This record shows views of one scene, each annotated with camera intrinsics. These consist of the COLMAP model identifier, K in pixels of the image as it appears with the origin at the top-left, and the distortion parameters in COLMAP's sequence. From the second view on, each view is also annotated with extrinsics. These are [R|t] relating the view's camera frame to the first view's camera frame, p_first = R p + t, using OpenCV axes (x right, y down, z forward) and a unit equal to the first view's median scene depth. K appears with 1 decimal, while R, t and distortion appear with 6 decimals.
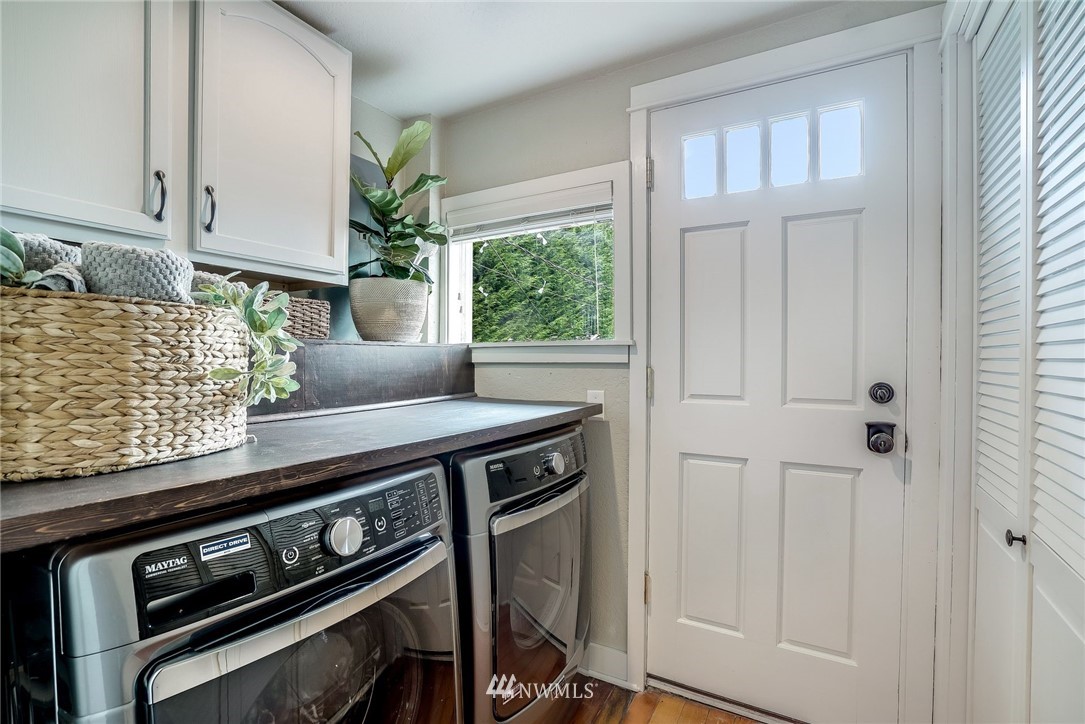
lens RADIAL K [[500.4, 0, 543.7], [0, 500.4, 363.9], [0, 0, 1]] dist [-0.027826, 0.007261]
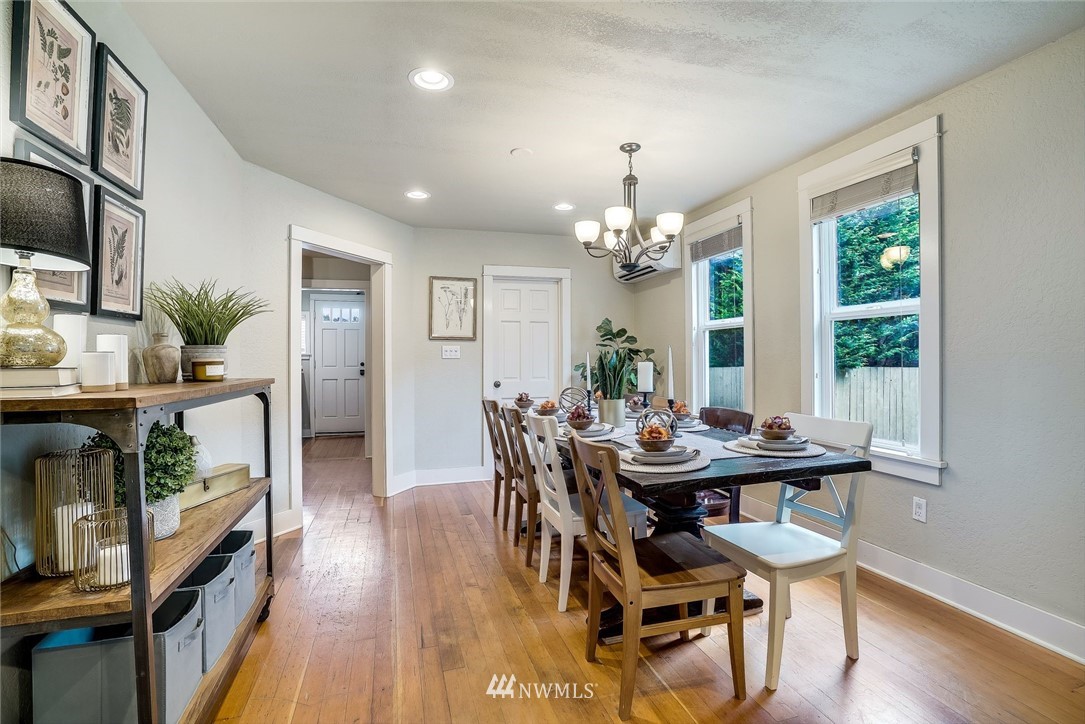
lens RADIAL K [[500.4, 0, 546.0], [0, 500.4, 355.8], [0, 0, 1]] dist [-0.027826, 0.007261]
pose [[0.681536, -0.000029, 0.731785, -1.908450], [0.009713, 0.999912, -0.009006, 0.032633], [-0.731720, 0.013246, 0.681476, -4.115644]]
